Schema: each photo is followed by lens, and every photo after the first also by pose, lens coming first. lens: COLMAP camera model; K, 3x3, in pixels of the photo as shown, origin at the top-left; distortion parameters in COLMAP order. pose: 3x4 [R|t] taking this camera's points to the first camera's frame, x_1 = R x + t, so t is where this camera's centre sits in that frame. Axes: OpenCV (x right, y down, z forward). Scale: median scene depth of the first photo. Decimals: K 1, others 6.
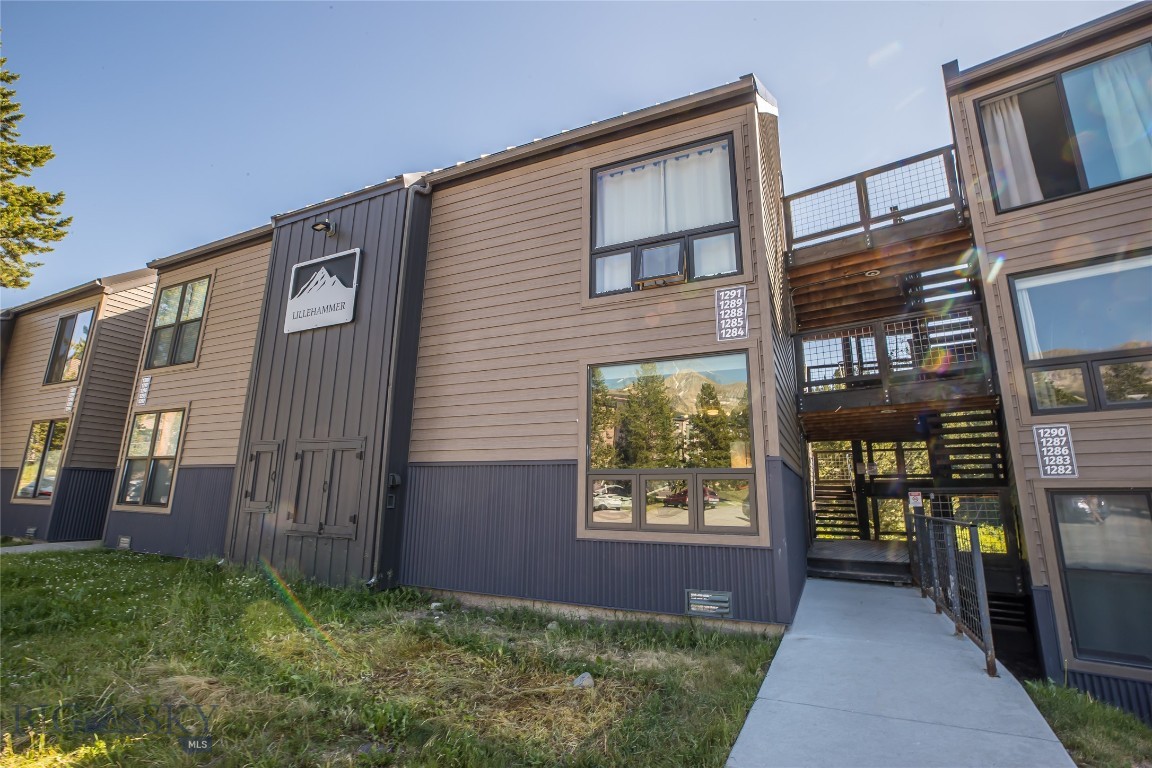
lens RADIAL K [[528.6, 0, 579.4], [0, 528.6, 373.6], [0, 0, 1]] dist [-0.047100, 0.015510]
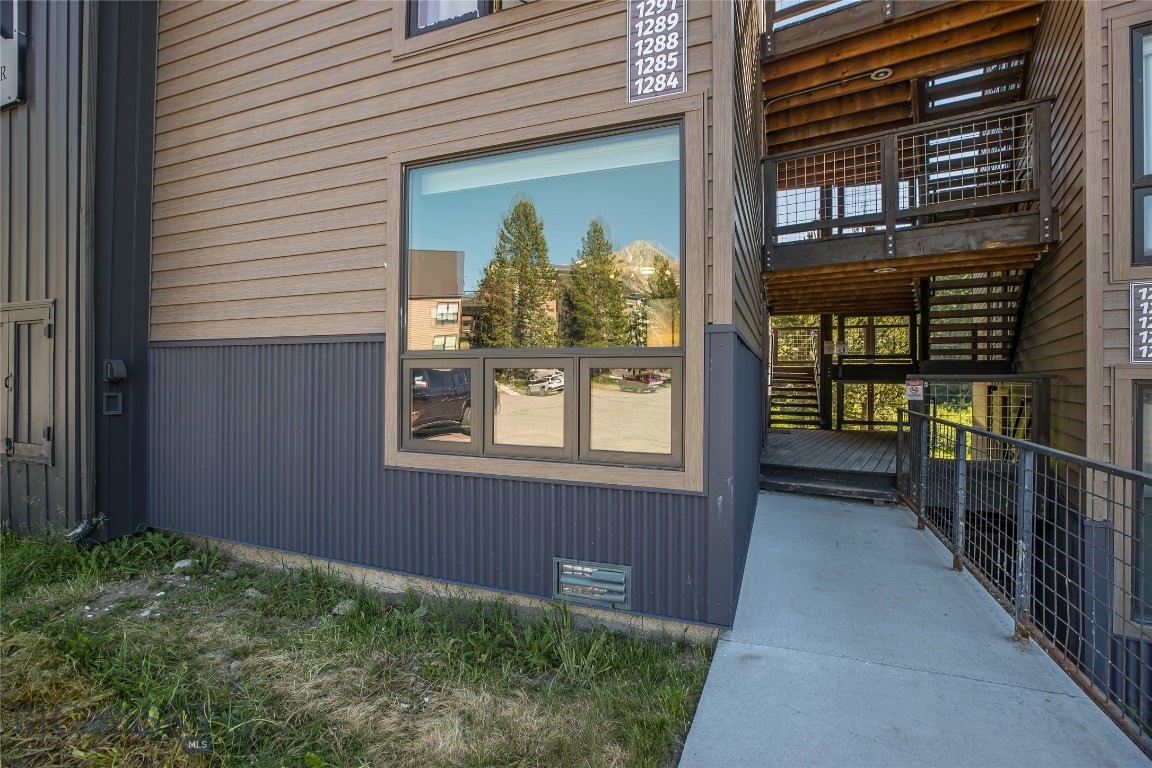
lens RADIAL K [[528.6, 0, 579.4], [0, 528.6, 373.6], [0, 0, 1]] dist [-0.047100, 0.015510]
pose [[0.997325, -0.008931, 0.072542, 0.149236], [-0.007655, 0.974287, 0.225181, 0.068541], [-0.072688, -0.225134, 0.971613, 0.382249]]
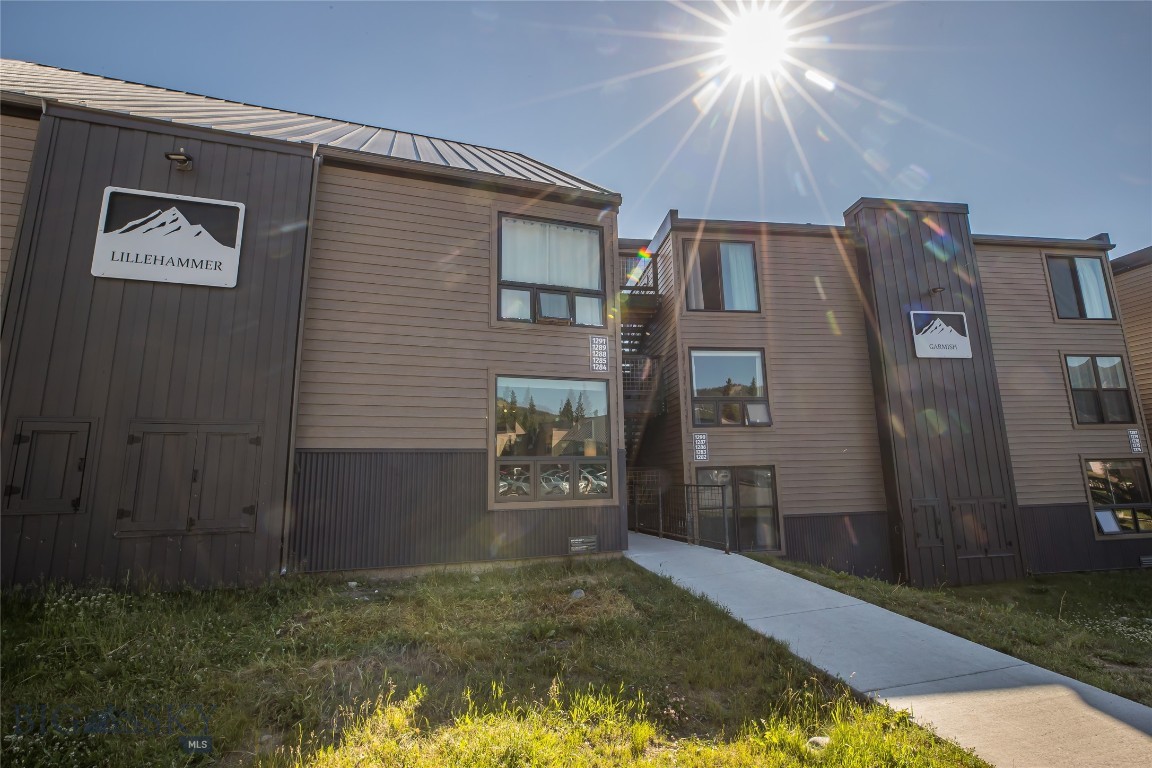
lens RADIAL K [[528.6, 0, 579.4], [0, 528.6, 373.6], [0, 0, 1]] dist [-0.047100, 0.015510]
pose [[0.703926, 0.105816, 0.702347, -0.686249], [-0.134762, 0.990776, -0.014206, -0.025326], [-0.697372, -0.084649, 0.711693, -0.036185]]
